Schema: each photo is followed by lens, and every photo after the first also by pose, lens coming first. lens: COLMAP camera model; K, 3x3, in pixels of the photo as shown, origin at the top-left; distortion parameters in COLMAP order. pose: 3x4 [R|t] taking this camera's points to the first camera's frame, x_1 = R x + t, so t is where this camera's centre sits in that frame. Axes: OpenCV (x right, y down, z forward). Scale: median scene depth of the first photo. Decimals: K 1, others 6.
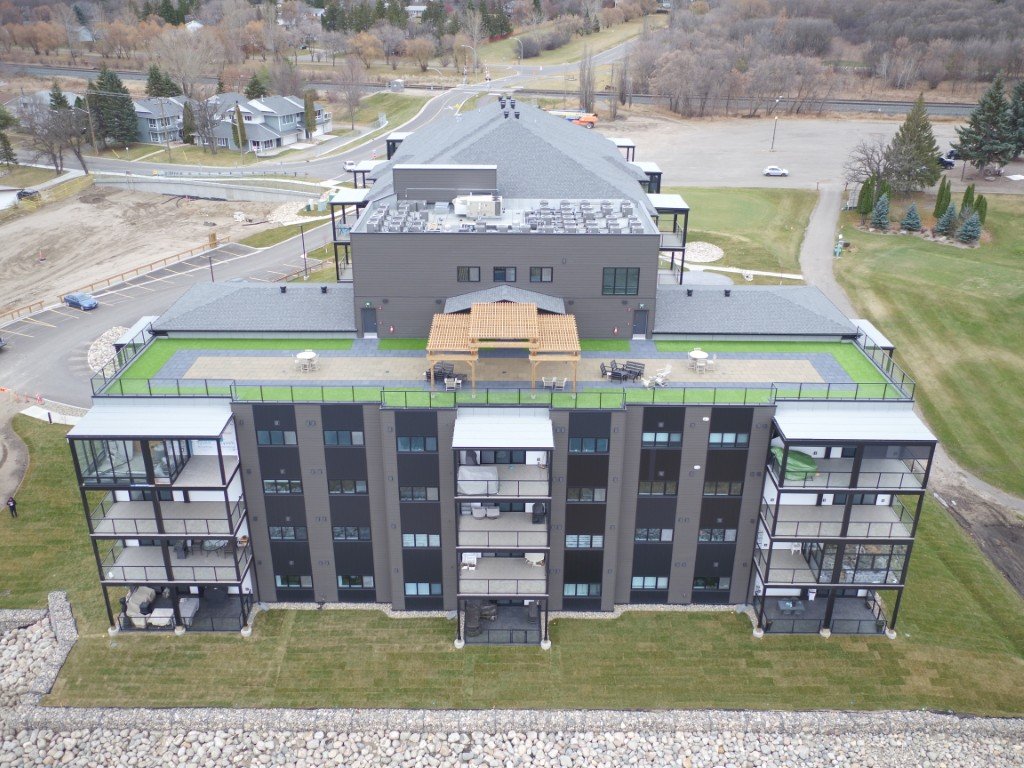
lens RADIAL K [[896.4, 0, 512.0], [0, 896.4, 384.0], [0, 0, 1]] dist [-0.000874, 0.001420]
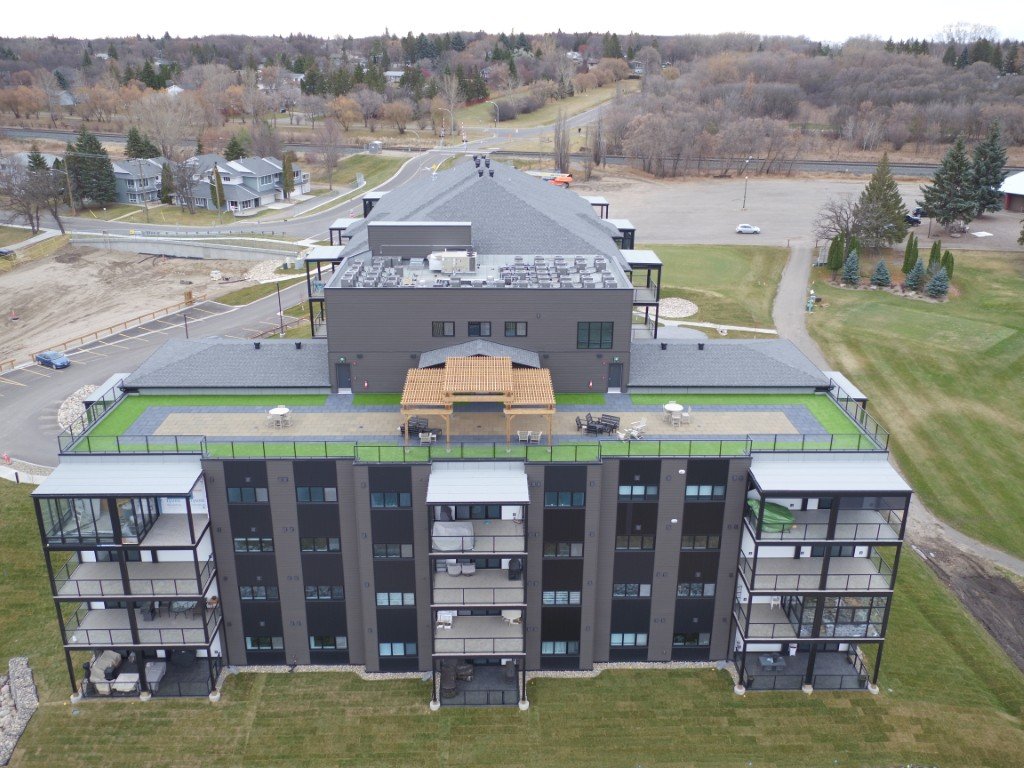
lens RADIAL K [[896.4, 0, 512.0], [0, 896.4, 384.0], [0, 0, 1]] dist [-0.000874, 0.001420]
pose [[0.999698, -0.006996, 0.023547, 0.004131], [0.008493, 0.997908, -0.064086, 0.003556], [-0.023049, 0.064267, 0.997667, 0.003861]]
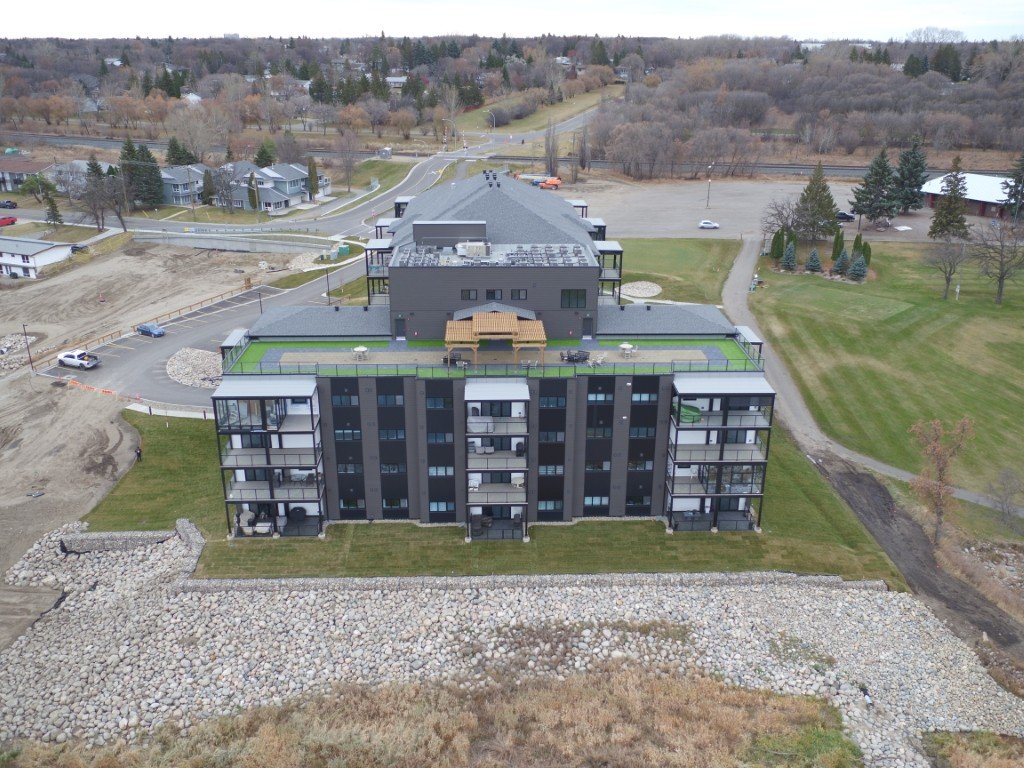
lens RADIAL K [[883.1, 0, 509.1], [0, 883.1, 377.3], [0, 0, 1]] dist [-0.000280, 0.000362]
pose [[0.999519, -0.012110, 0.028545, -0.025909], [0.013939, 0.997803, -0.064762, 0.104475], [-0.027698, 0.065129, 0.997492, -0.422224]]
